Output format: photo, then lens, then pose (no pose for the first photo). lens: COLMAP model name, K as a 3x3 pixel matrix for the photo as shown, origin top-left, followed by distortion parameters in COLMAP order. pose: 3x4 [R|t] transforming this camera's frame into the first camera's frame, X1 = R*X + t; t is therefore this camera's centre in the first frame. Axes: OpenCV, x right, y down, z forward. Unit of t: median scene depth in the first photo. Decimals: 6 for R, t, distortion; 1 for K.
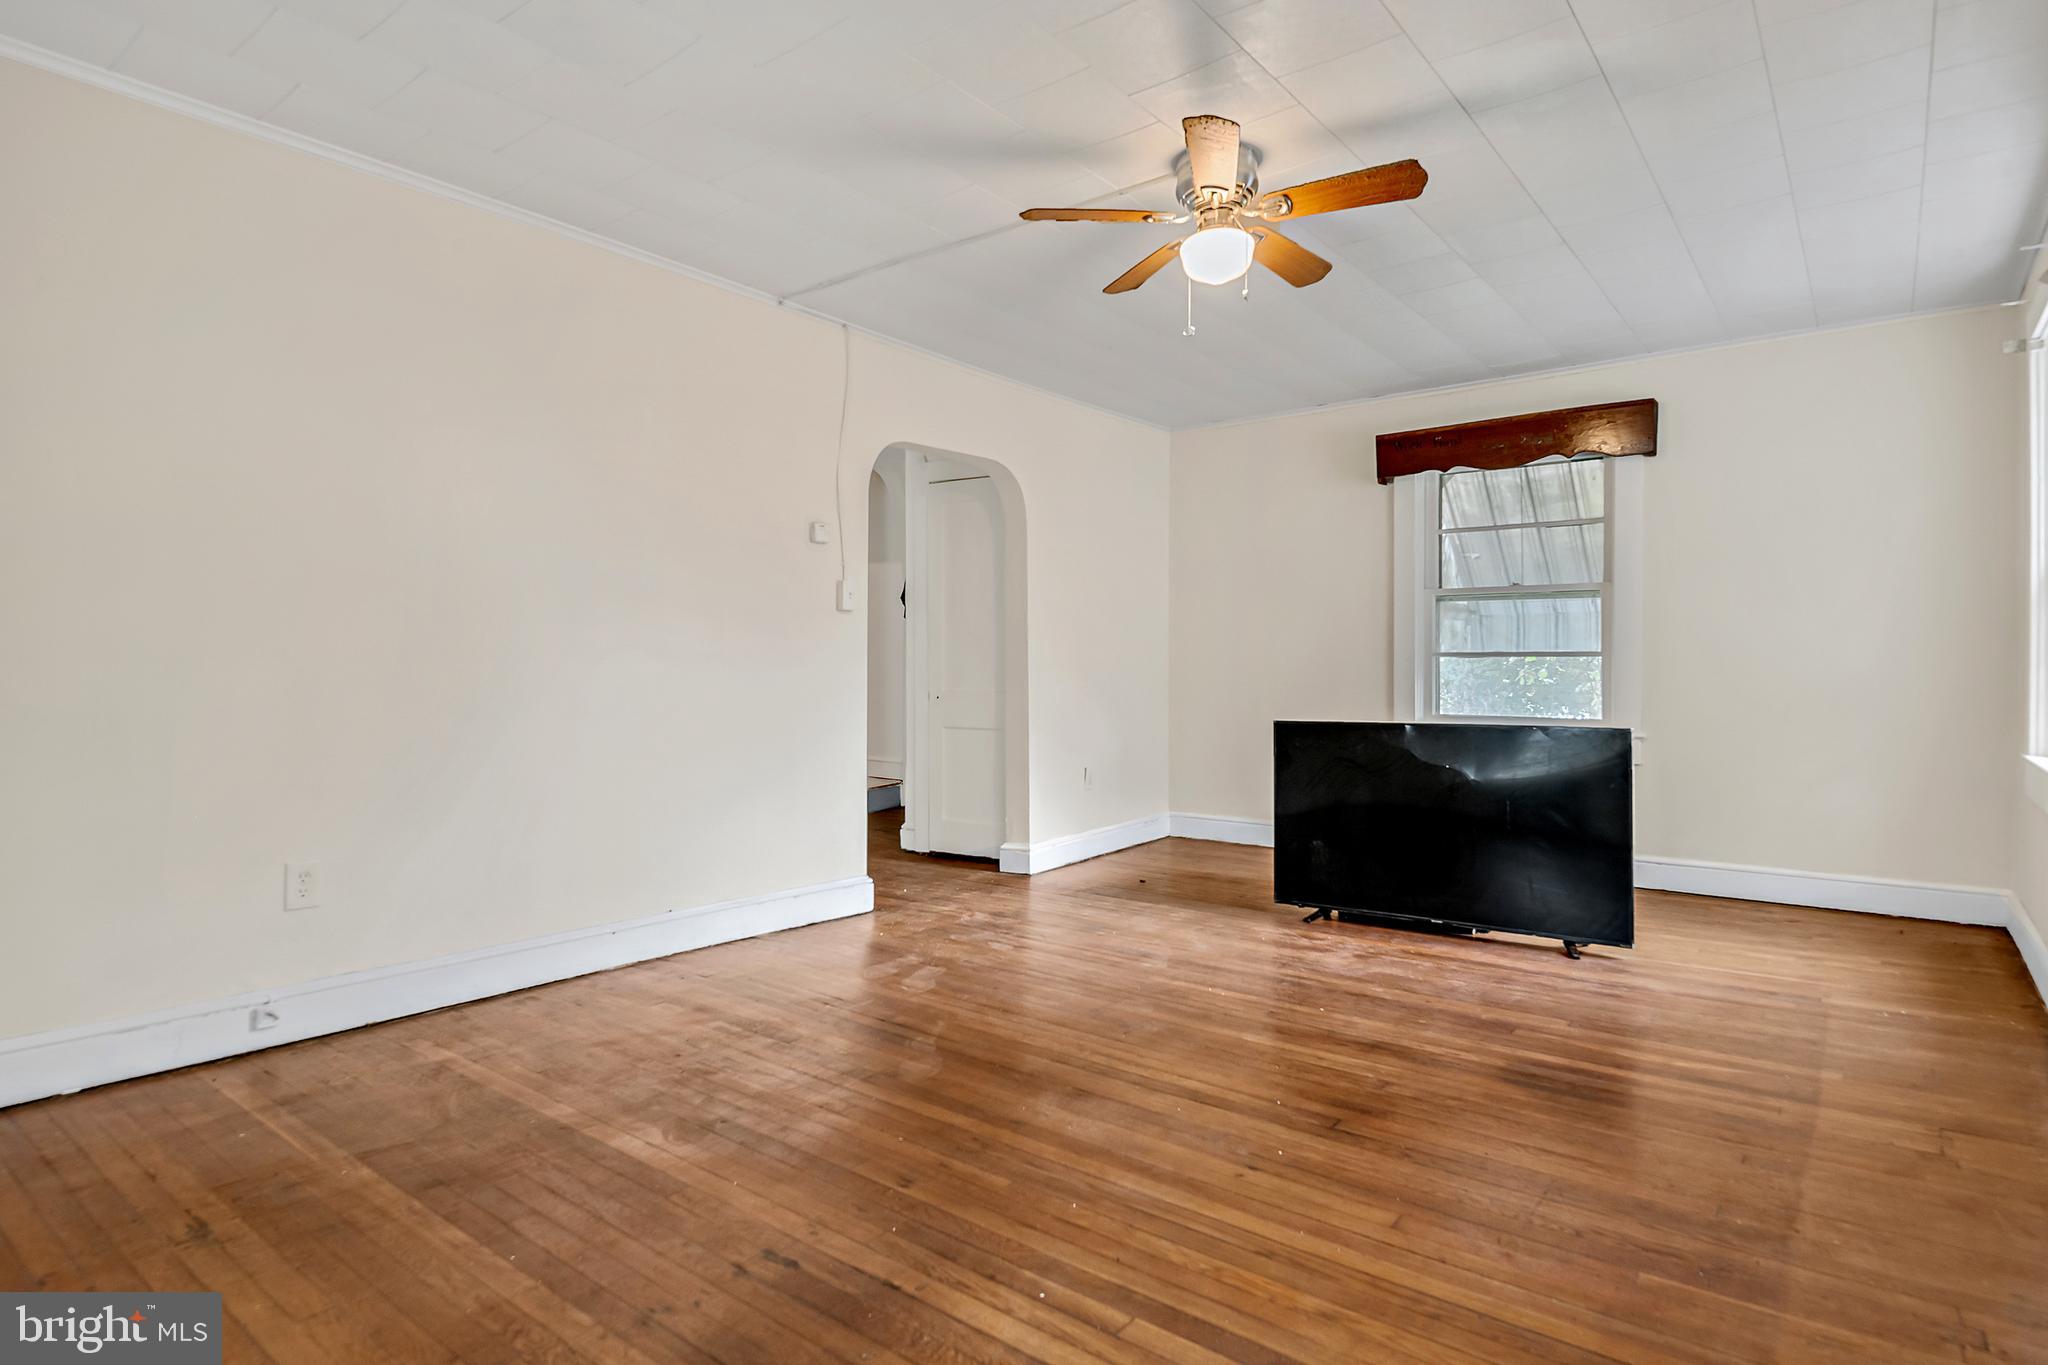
lens RADIAL K [[1056.7, 0, 1027.3], [0, 1056.7, 674.8], [0, 0, 1]] dist [-0.015148, -0.006176]
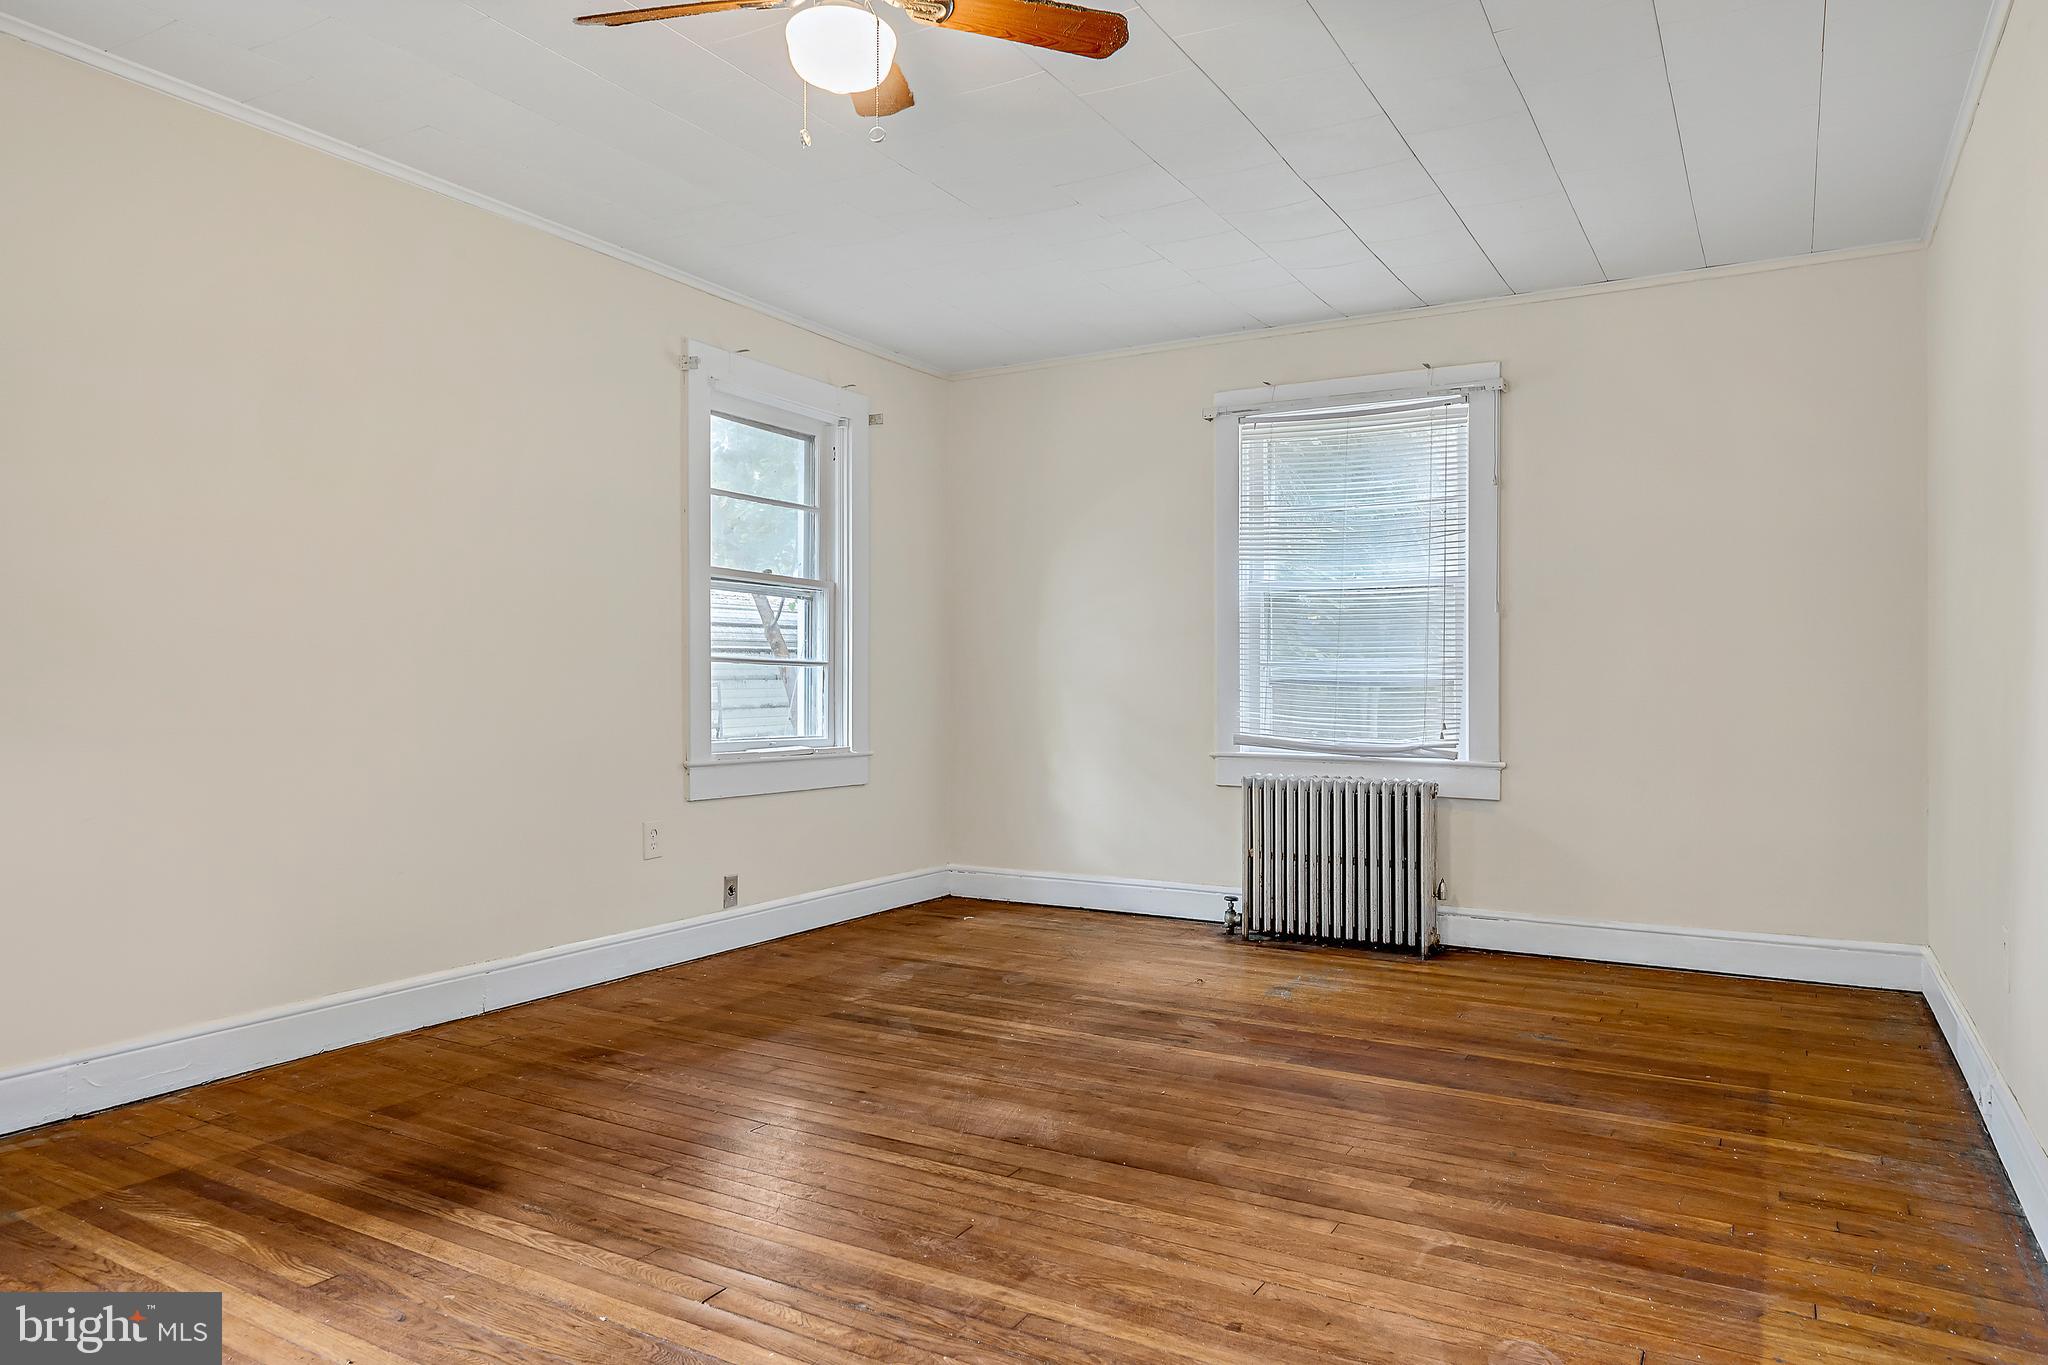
lens RADIAL K [[1331.4, 0, 1021.7], [0, 1331.4, 679.9], [0, 0, 1]] dist [0.000512, 0.000040]
pose [[-0.989342, -0.006223, -0.145478, 0.203391], [-0.008375, 0.999864, 0.014181, -0.018198], [0.145370, 0.015248, -0.989260, 2.001822]]
